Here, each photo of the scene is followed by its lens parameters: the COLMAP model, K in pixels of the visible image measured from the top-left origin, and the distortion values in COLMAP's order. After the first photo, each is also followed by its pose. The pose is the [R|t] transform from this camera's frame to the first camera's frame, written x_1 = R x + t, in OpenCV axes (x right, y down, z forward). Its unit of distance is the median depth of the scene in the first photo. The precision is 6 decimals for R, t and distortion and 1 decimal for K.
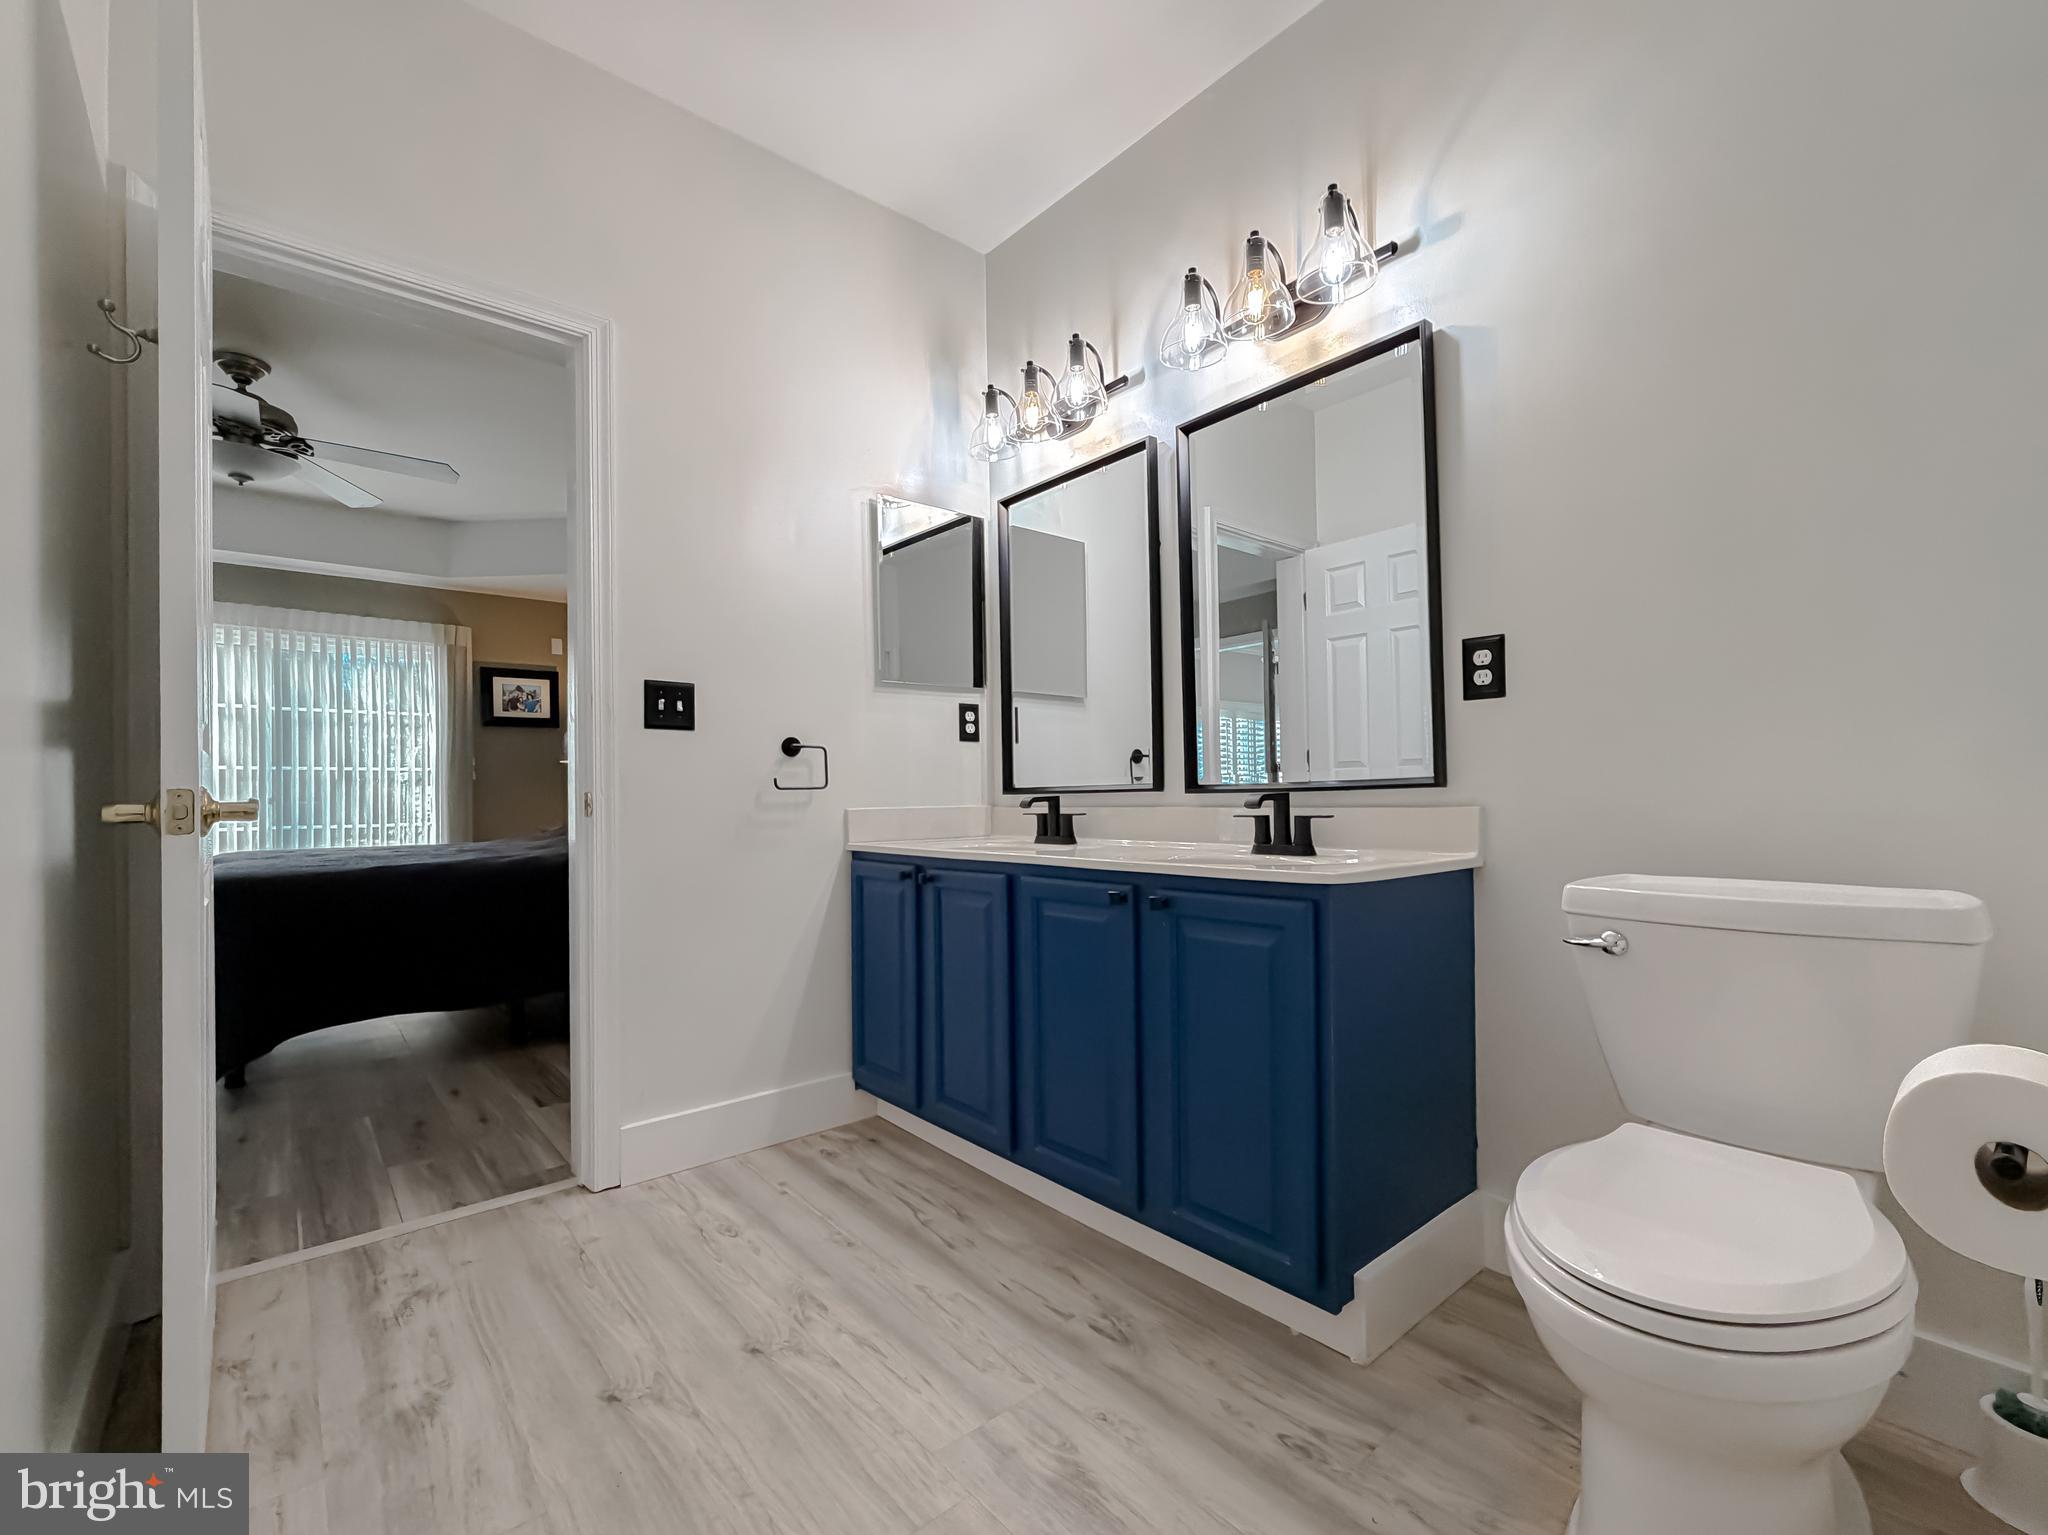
lens RADIAL K [[891.8, 0, 1020.8], [0, 891.8, 790.9], [0, 0, 1]] dist [0.001507, 0.000180]
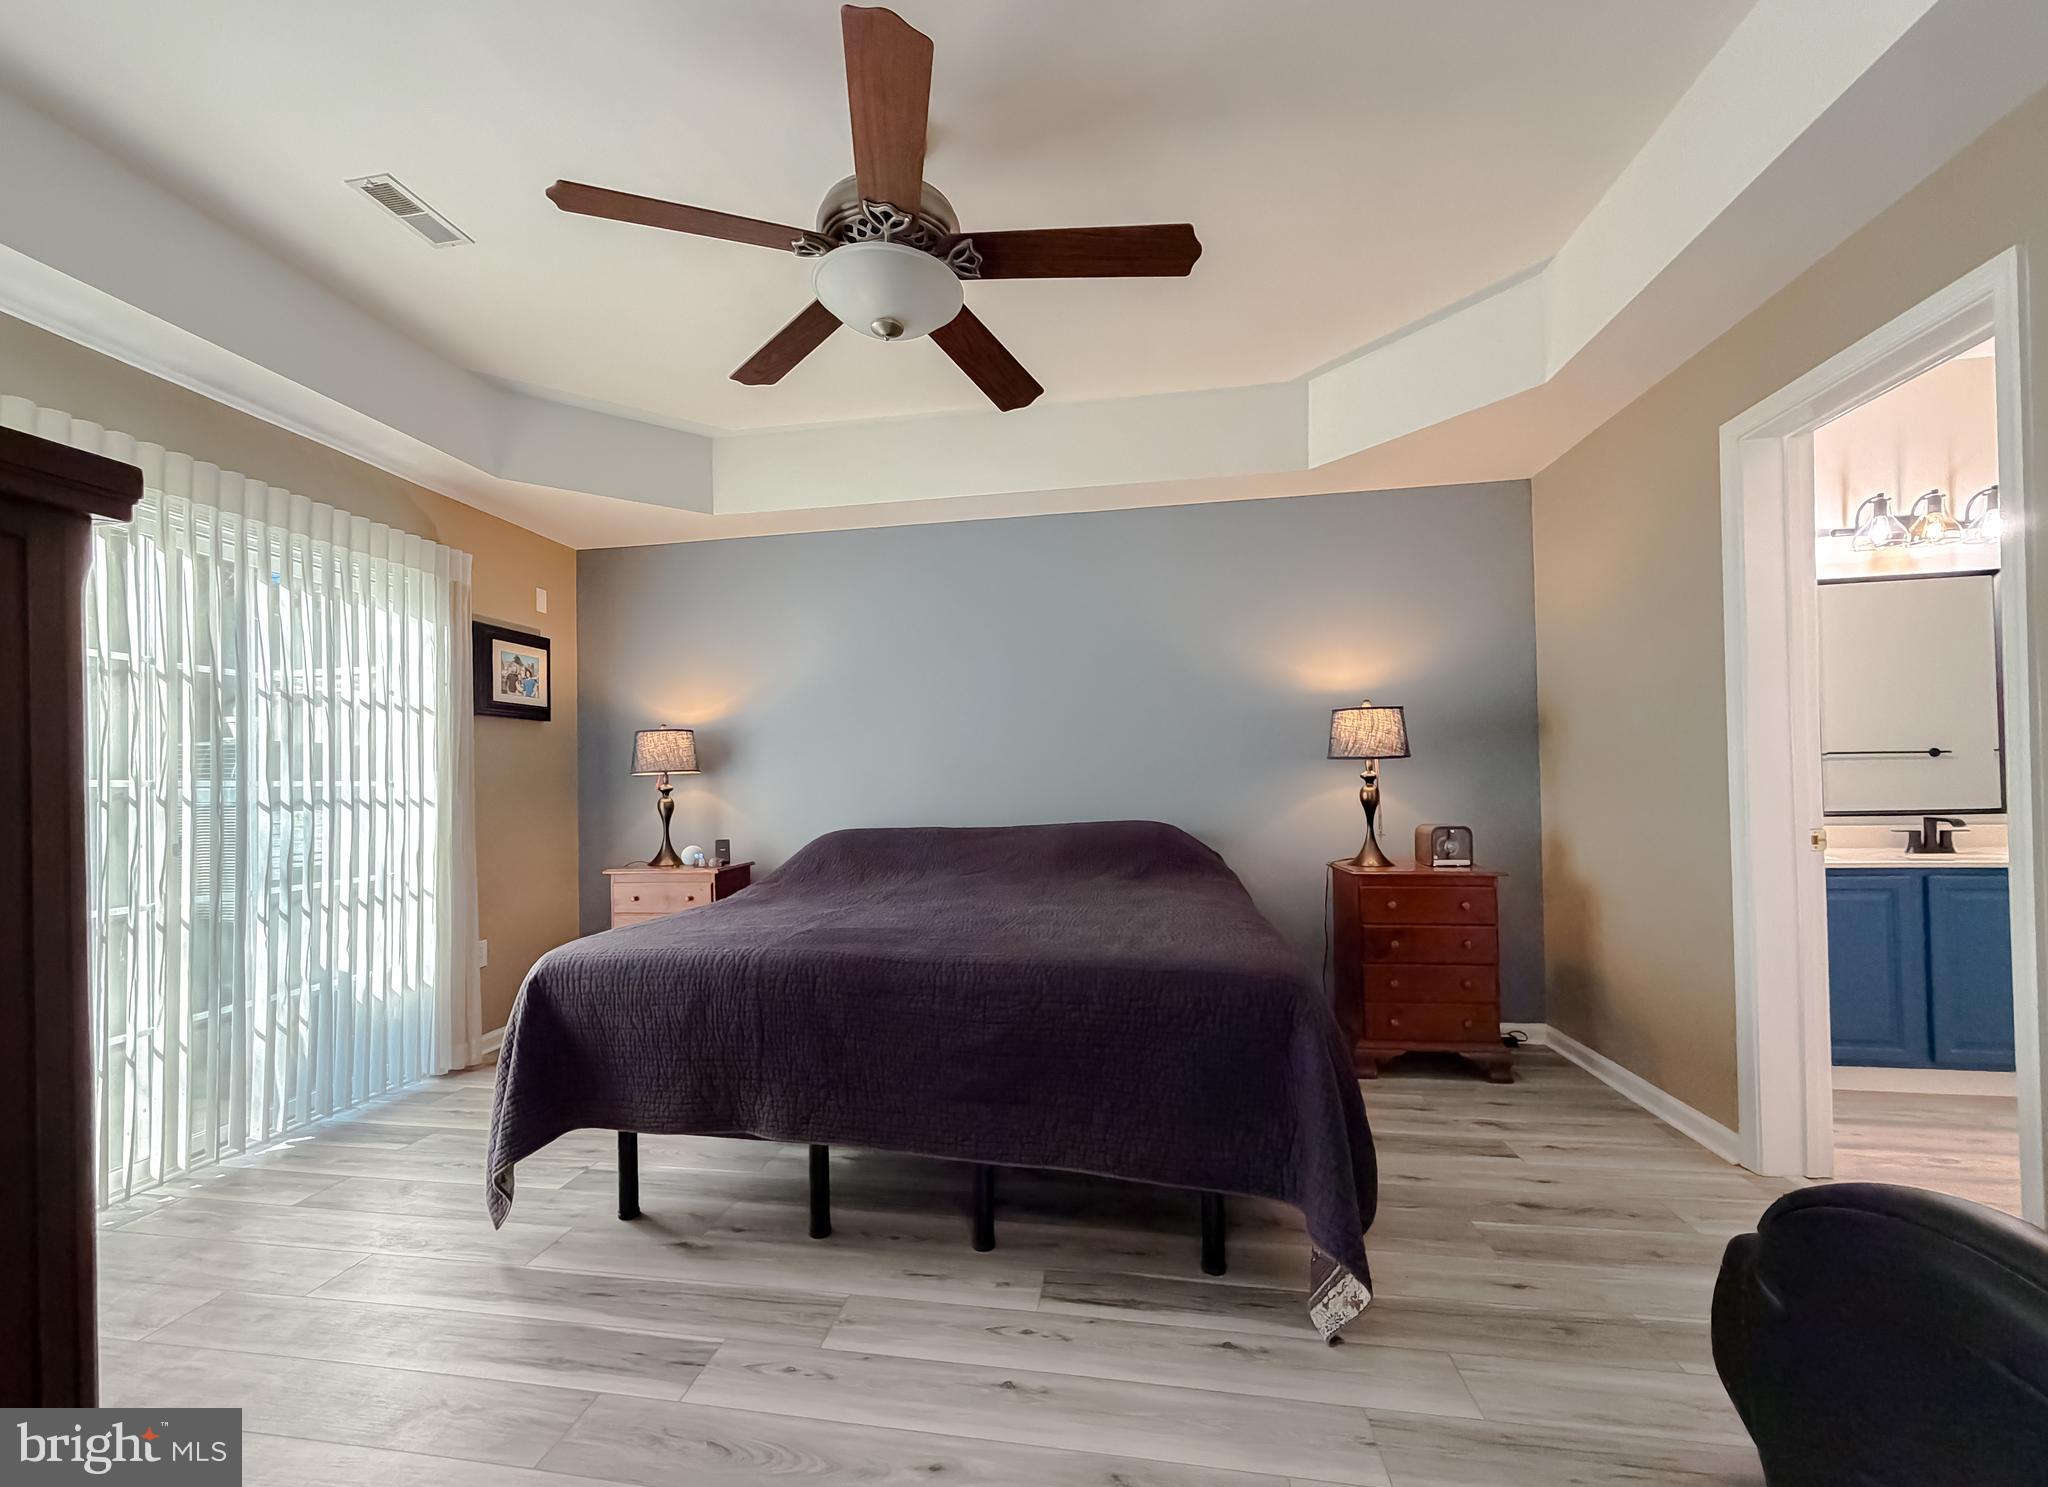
lens RADIAL K [[825.2, 0, 997.3], [0, 825.2, 776.5], [0, 0, 1]] dist [0.000260, 0.000004]
pose [[0.767822, 0.008120, 0.640612, -2.055201], [0.001832, 0.999888, -0.014869, -0.054098], [-0.640661, 0.012590, 0.767721, 0.899781]]
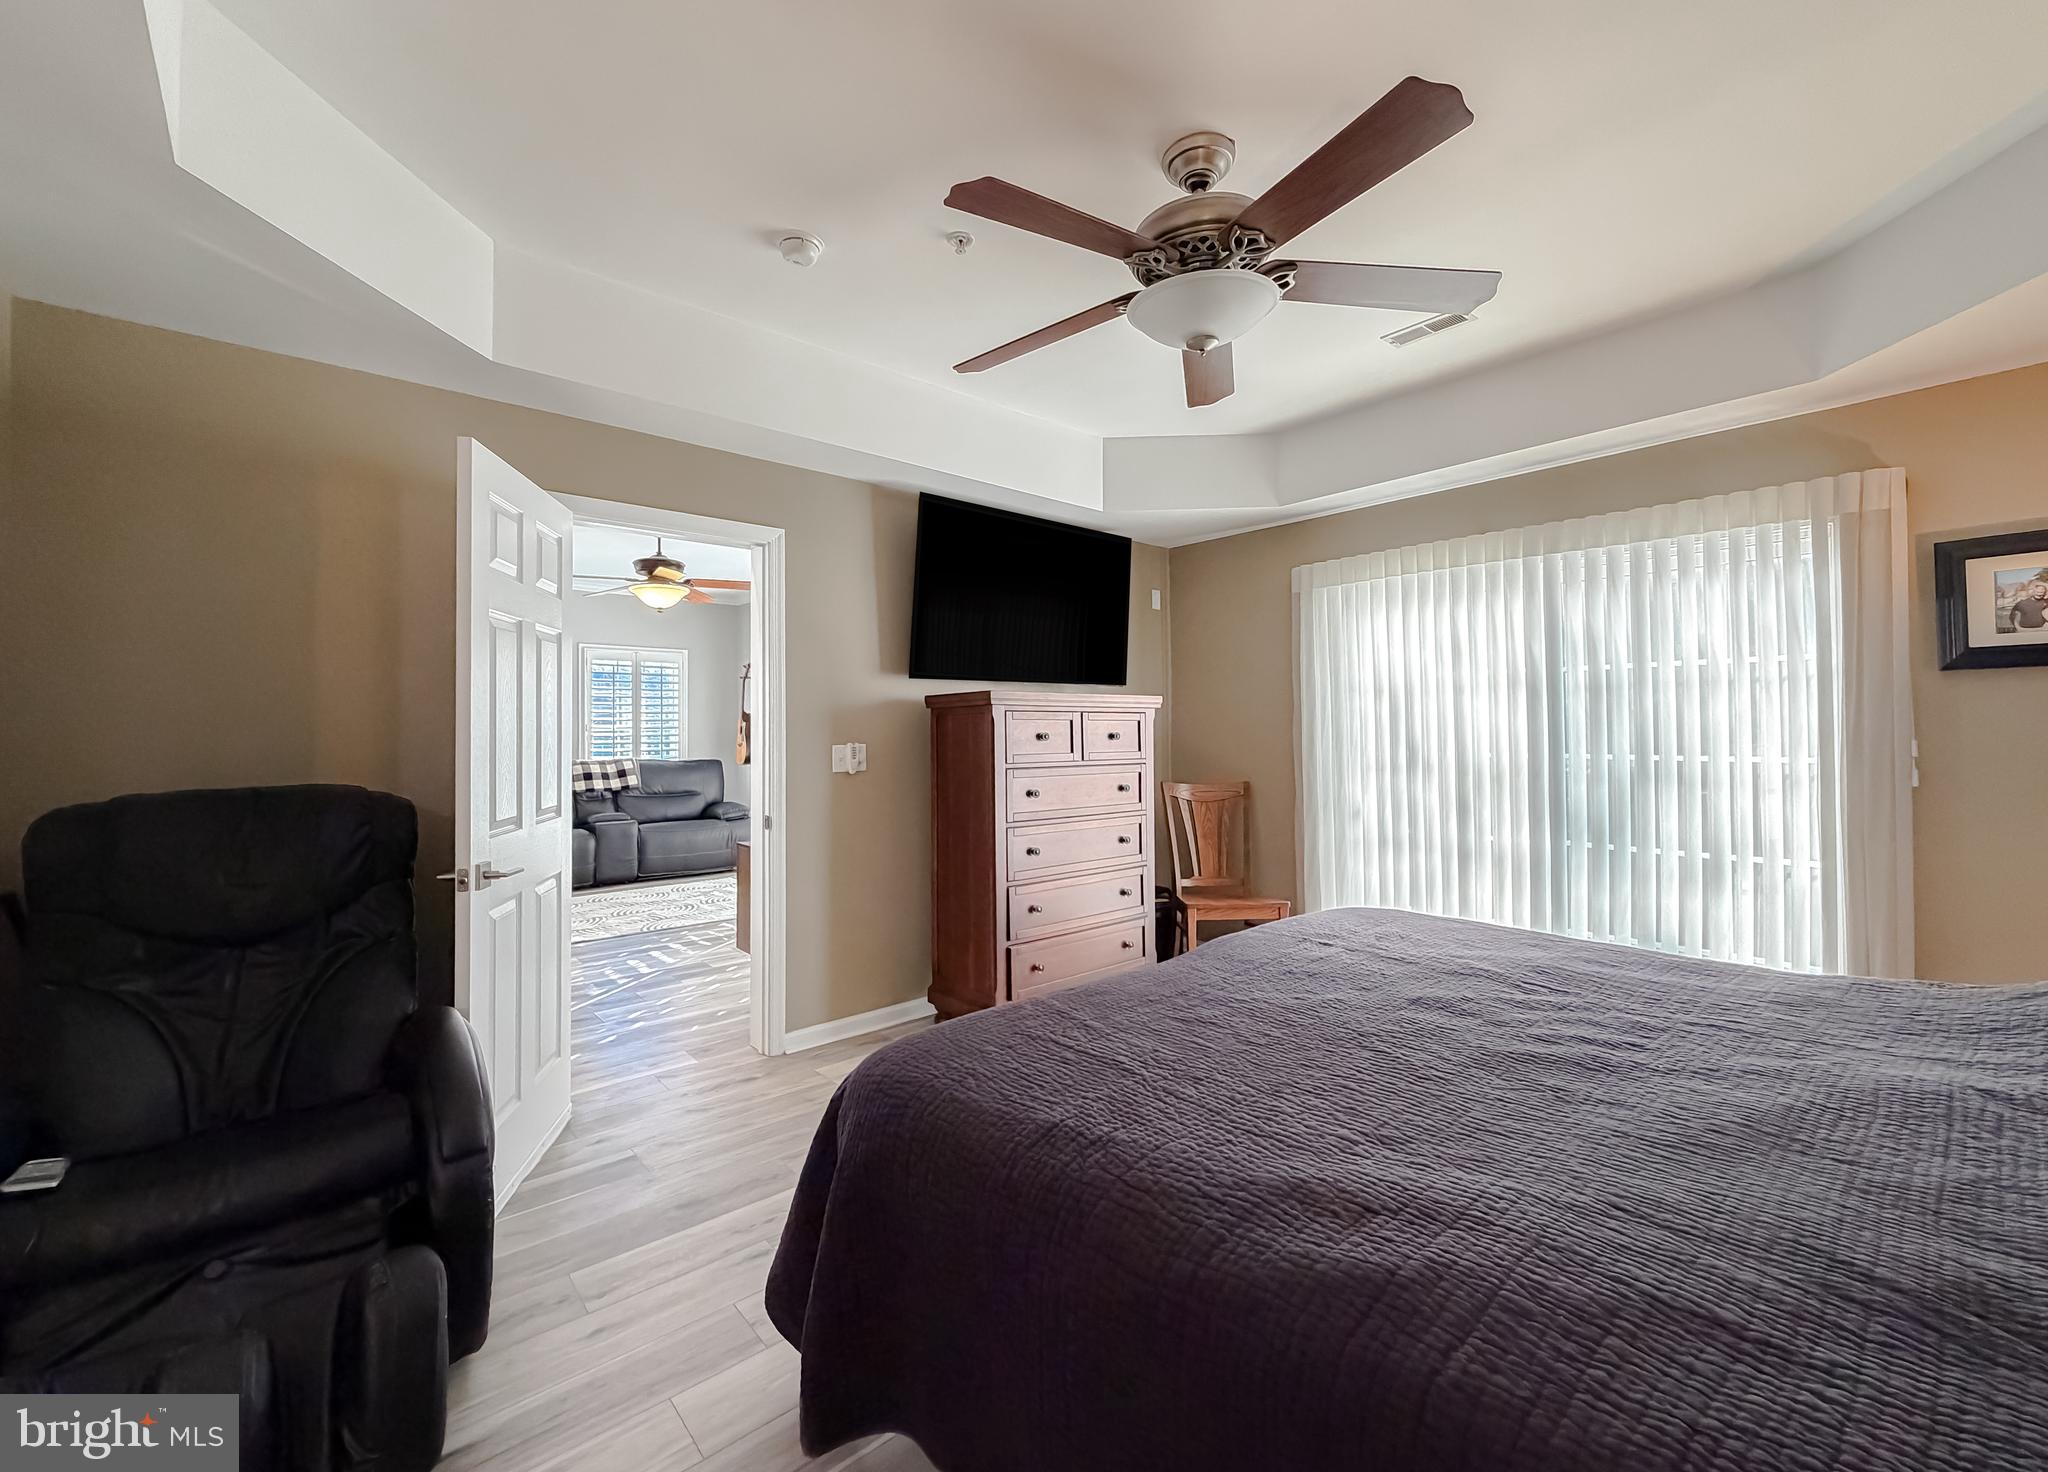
lens RADIAL K [[838.8, 0, 1024.0], [0, 838.8, 736.0], [0, 0, 1]] dist [0.000461, 0.000081]
pose [[0.013624, 0.025322, -0.999587, -0.488565], [0.009390, 0.999632, 0.025451, -0.158000], [0.999863, -0.009733, 0.013381, 1.504988]]
